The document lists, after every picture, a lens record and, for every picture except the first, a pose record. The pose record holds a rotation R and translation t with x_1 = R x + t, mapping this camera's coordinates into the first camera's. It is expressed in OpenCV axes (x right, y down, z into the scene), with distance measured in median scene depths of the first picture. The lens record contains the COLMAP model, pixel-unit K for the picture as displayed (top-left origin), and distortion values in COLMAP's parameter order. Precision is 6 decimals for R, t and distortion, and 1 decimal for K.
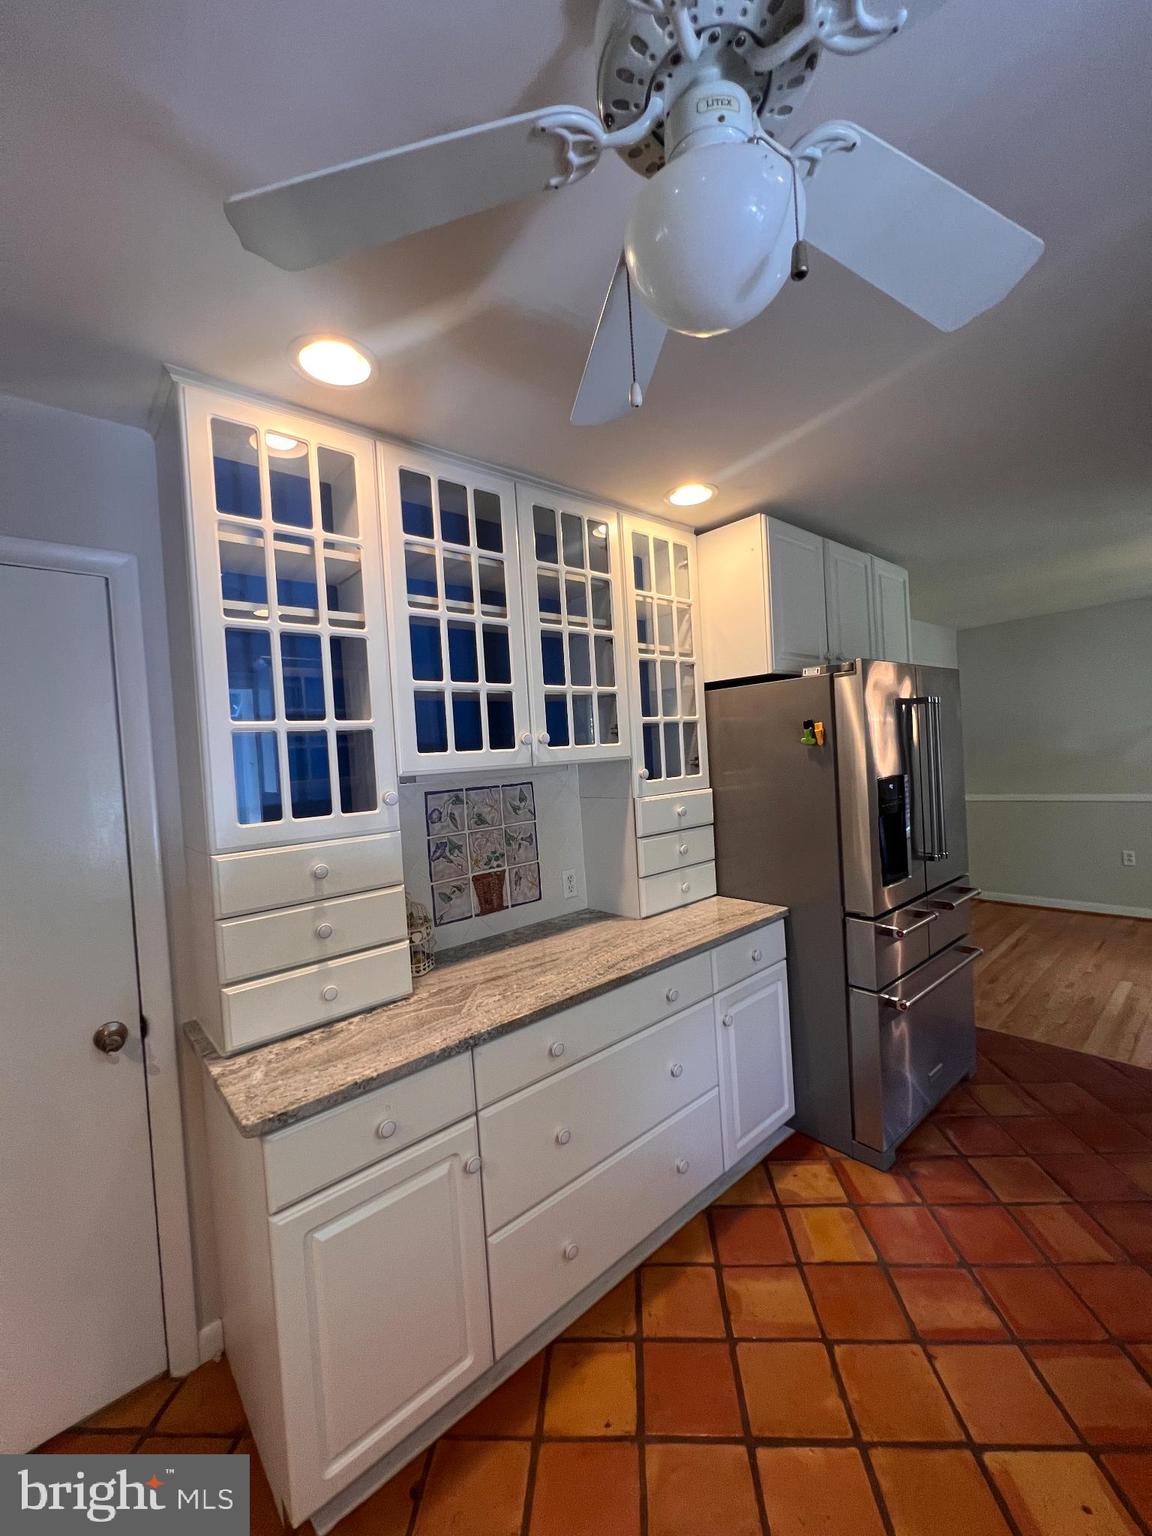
lens RADIAL K [[615.1, 0, 582.5], [0, 615.1, 764.3], [0, 0, 1]] dist [-0.005967, 0.000456]
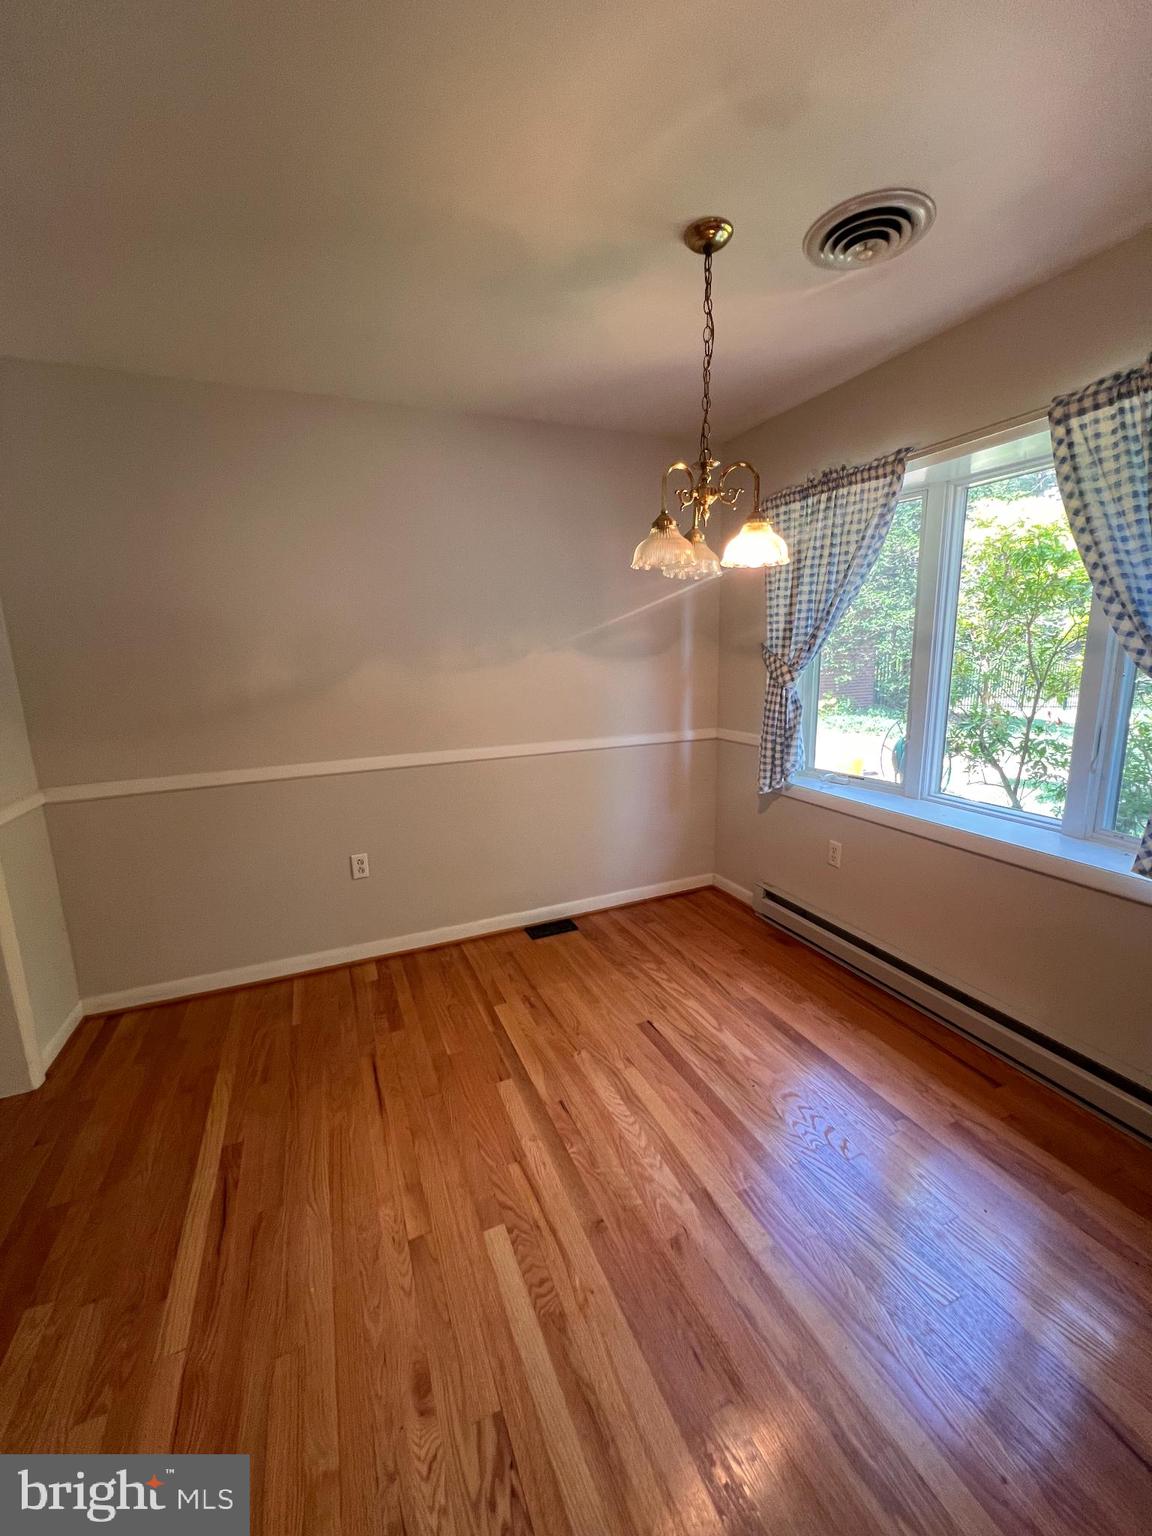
lens RADIAL K [[615.1, 0, 582.2], [0, 615.1, 765.6], [0, 0, 1]] dist [-0.005967, 0.000456]
pose [[0.318255, -0.124137, 0.939842, 0.407167], [0.026861, 0.992172, 0.121953, -0.013342], [-0.947624, -0.013567, 0.319098, 0.603541]]
